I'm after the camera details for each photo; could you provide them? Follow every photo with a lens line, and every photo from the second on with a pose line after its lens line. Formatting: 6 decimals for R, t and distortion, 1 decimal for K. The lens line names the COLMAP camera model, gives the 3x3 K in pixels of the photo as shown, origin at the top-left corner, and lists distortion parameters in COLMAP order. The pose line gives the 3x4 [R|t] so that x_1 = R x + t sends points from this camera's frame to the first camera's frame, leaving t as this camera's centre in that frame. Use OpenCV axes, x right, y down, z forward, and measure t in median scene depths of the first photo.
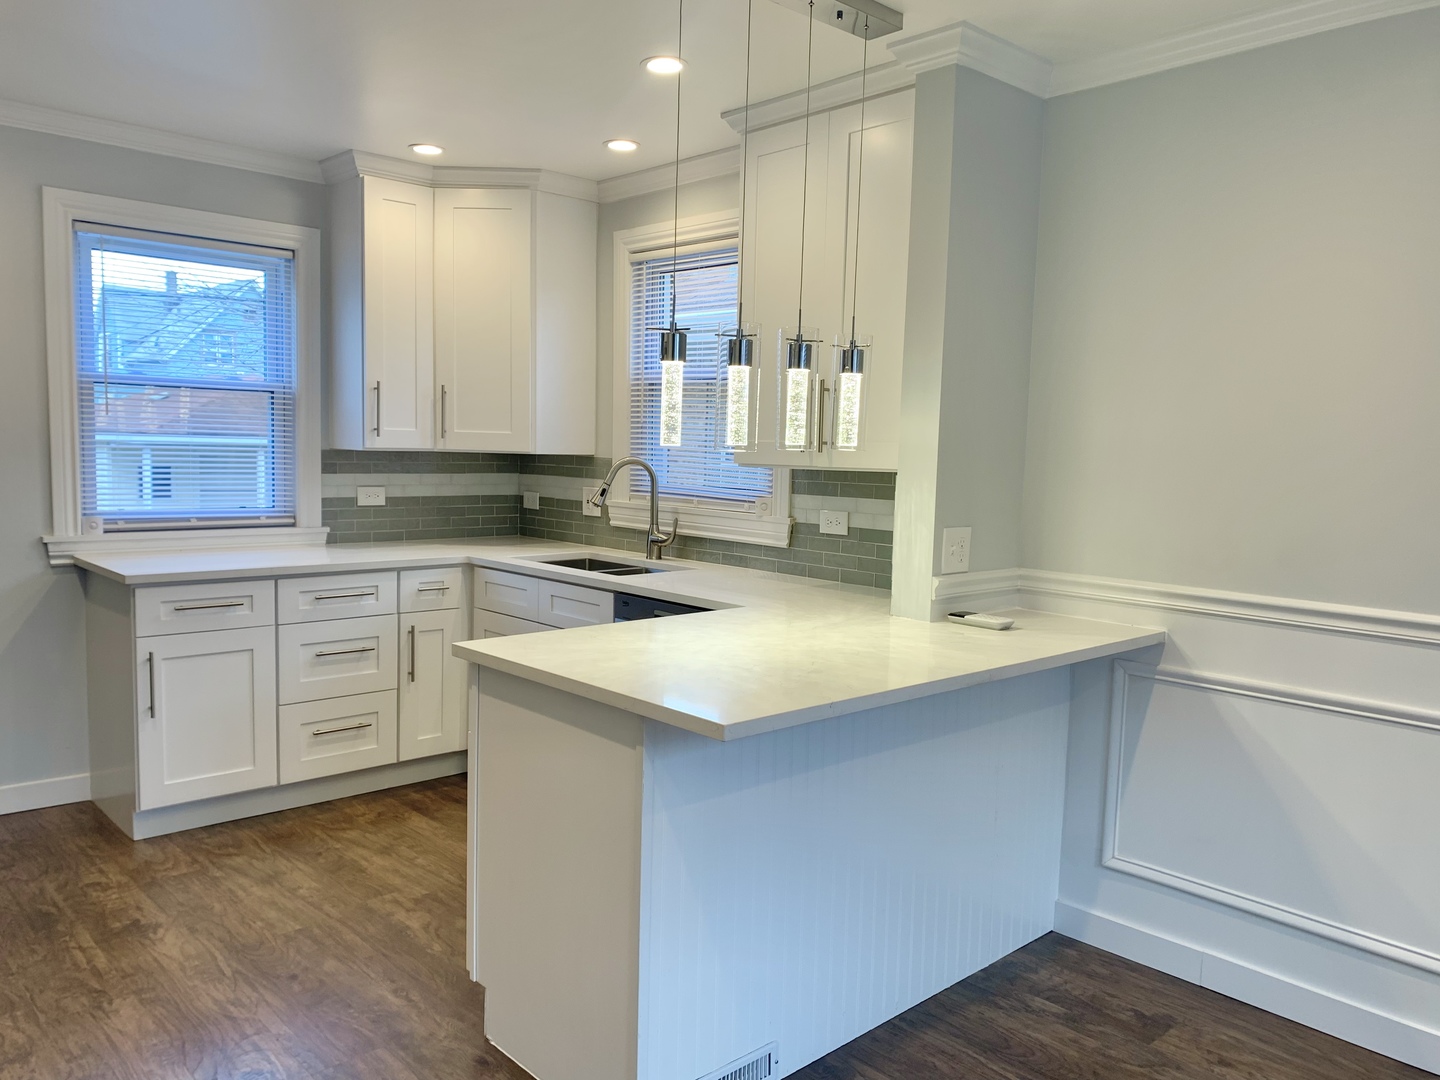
lens RADIAL K [[1111.2, 0, 702.5], [0, 1111.2, 543.9], [0, 0, 1]] dist [0.057690, -0.079193]
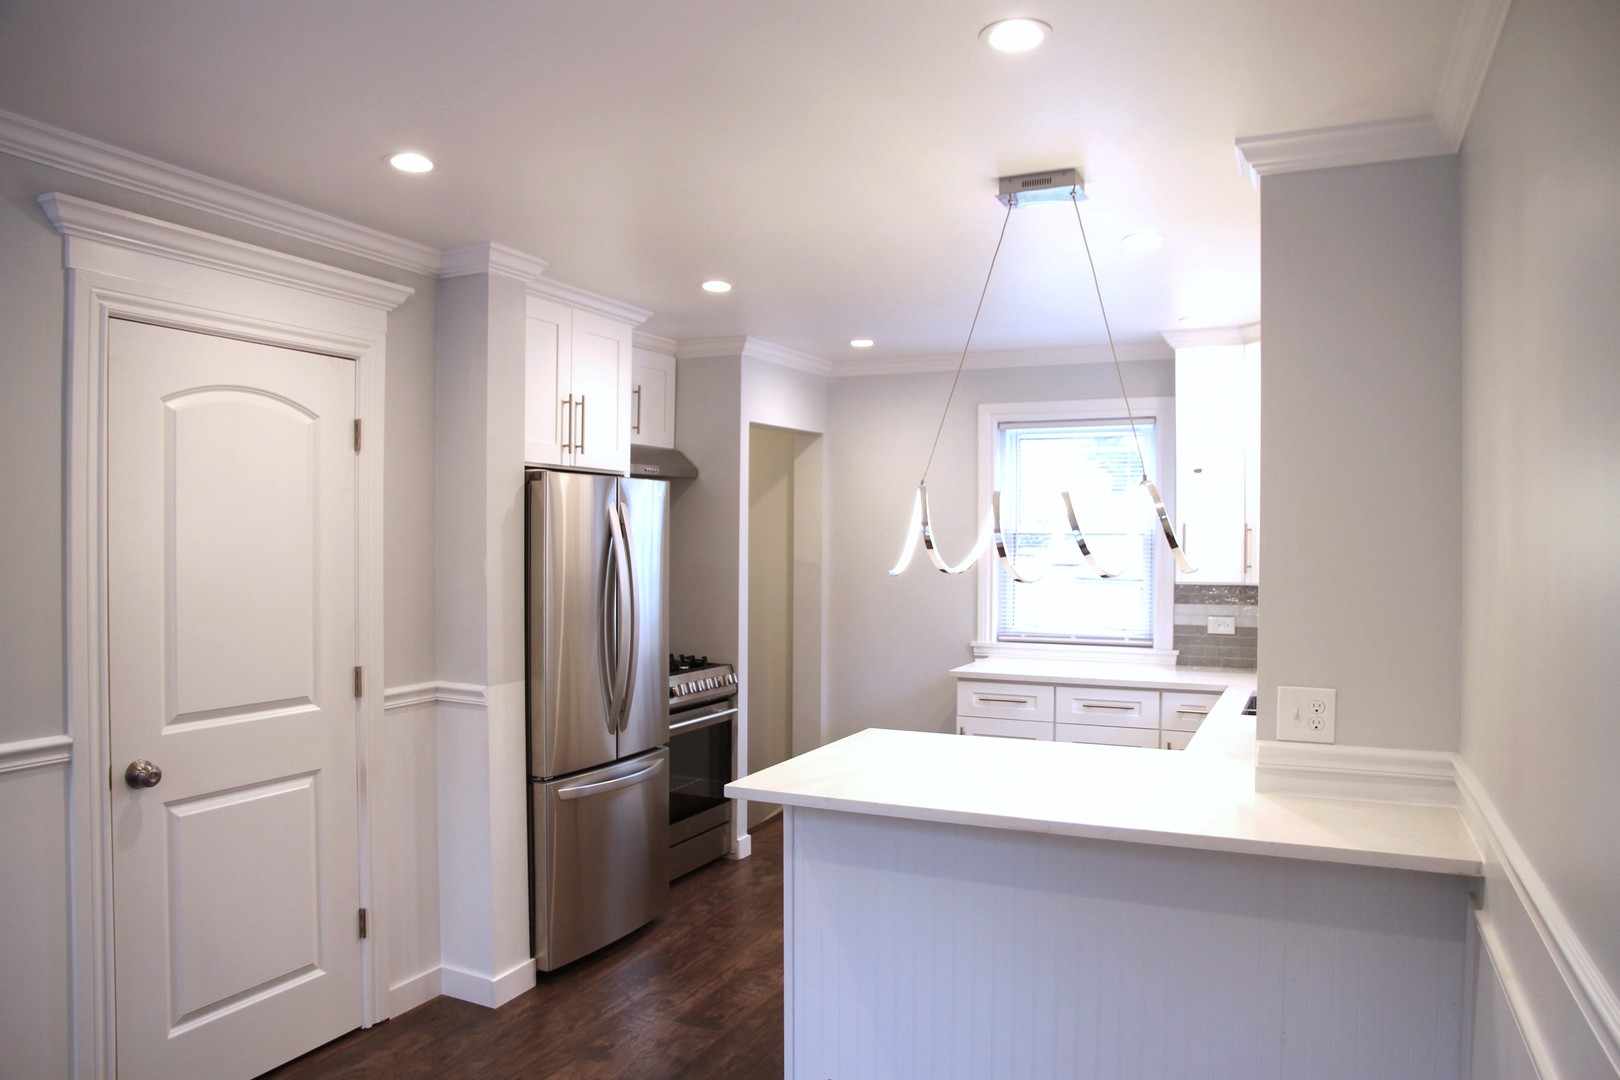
lens RADIAL K [[1112.8, 0, 818.2], [0, 1112.8, 552.6], [0, 0, 1]] dist [-0.114093, 0.068755]
pose [[0.380949, -0.014348, -0.924485, 0.648251], [-0.079636, 0.995655, -0.048268, -0.035645], [0.921160, 0.092010, 0.378151, 0.259784]]
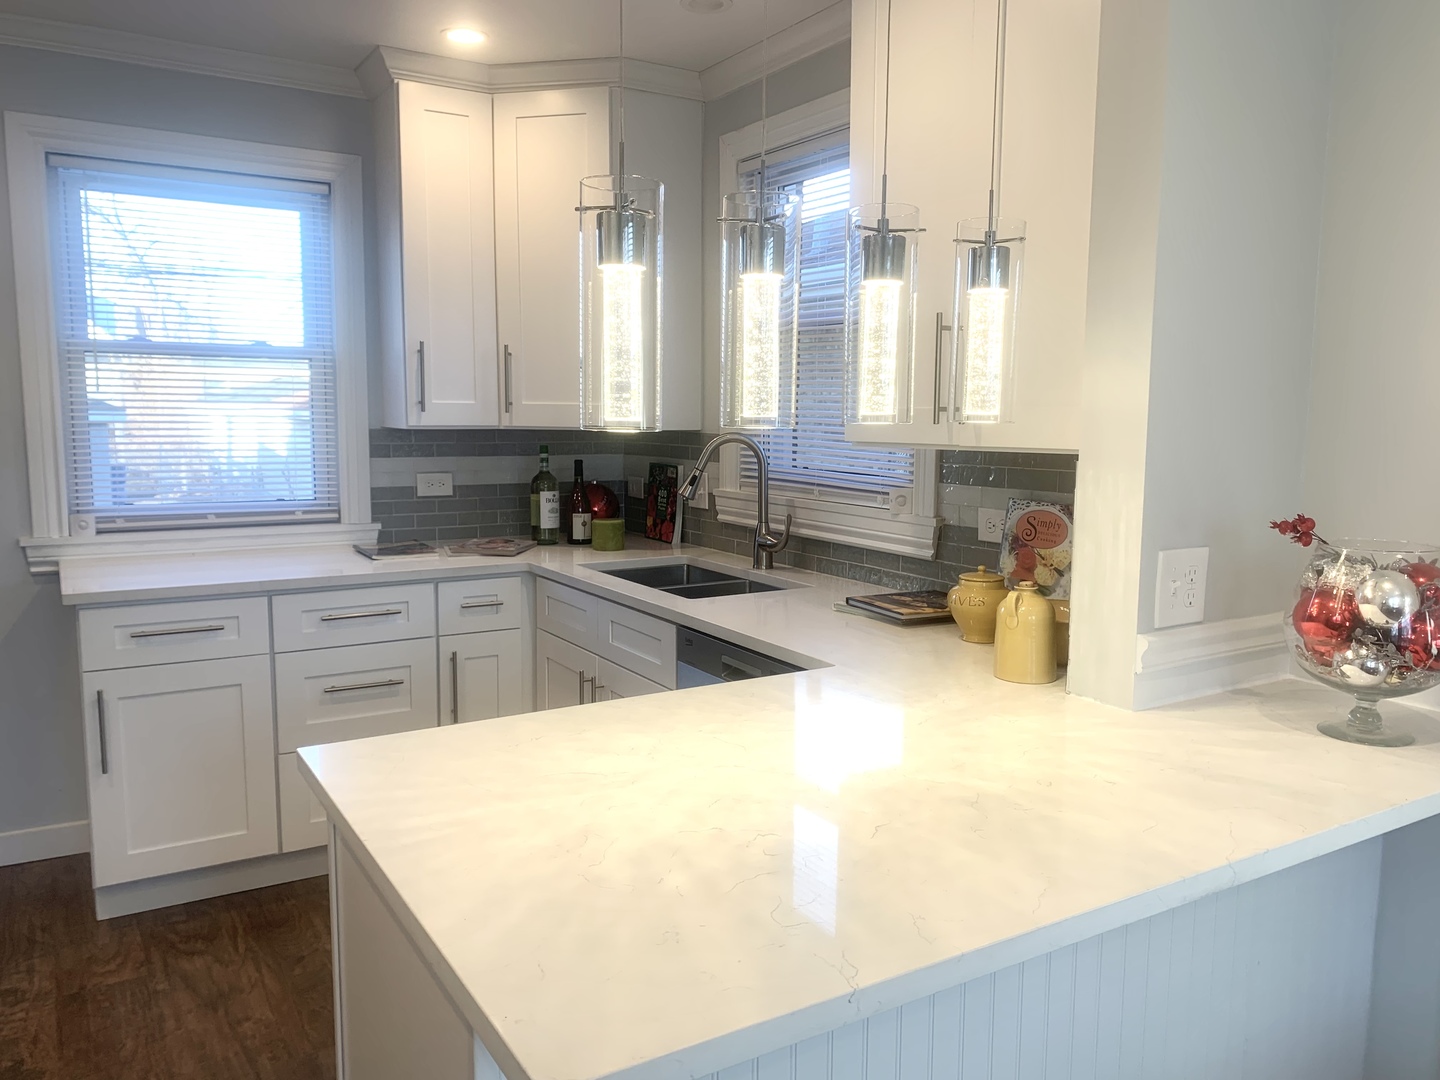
lens RADIAL K [[1101.9, 0, 720.0], [0, 1101.9, 540.0], [0, 0, 1]] dist [0.056004, -0.070330]
pose [[0.981754, 0.004622, -0.190101, 0.075270], [0.000042, 0.999699, 0.024520, -0.025718], [0.190157, -0.024081, 0.981458, 0.284423]]
